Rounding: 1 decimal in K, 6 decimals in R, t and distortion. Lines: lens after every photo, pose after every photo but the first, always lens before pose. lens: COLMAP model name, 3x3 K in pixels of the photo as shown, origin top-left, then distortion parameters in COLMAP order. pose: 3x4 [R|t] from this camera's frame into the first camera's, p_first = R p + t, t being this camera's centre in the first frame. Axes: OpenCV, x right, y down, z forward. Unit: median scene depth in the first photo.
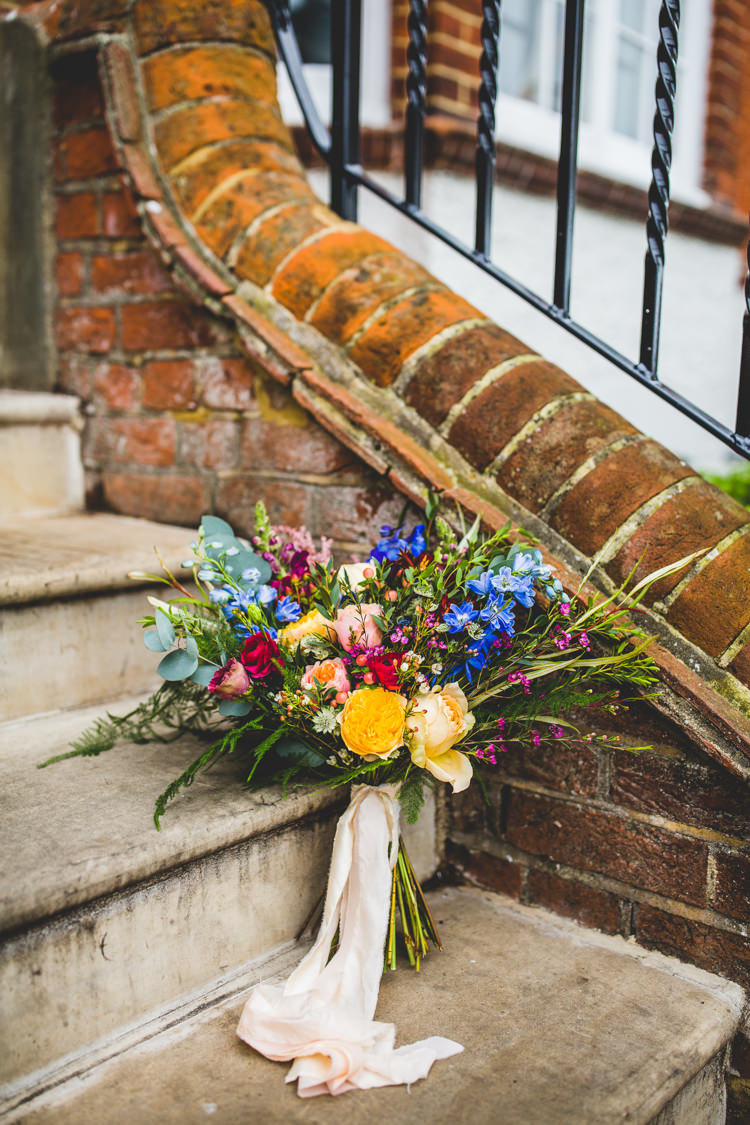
lens RADIAL K [[1111.0, 0, 375.0], [0, 1111.0, 562.5], [0, 0, 1]] dist [0.016101, -0.011375]
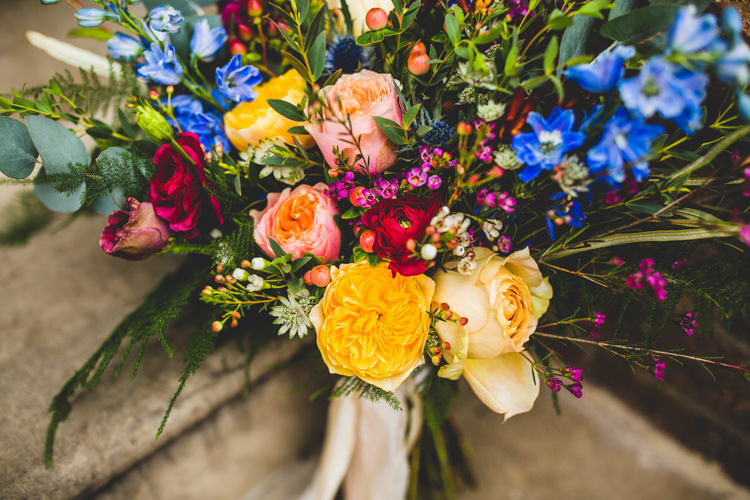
lens RADIAL K [[753.6, 0, 375.0], [0, 753.6, 250.0], [0, 0, 1]] dist [-0.015993, -0.012371]
pose [[0.993351, 0.043276, -0.106678, 0.038093], [0.023439, 0.831214, 0.555458, -0.102747], [0.112710, -0.554265, 0.824674, 0.678366]]
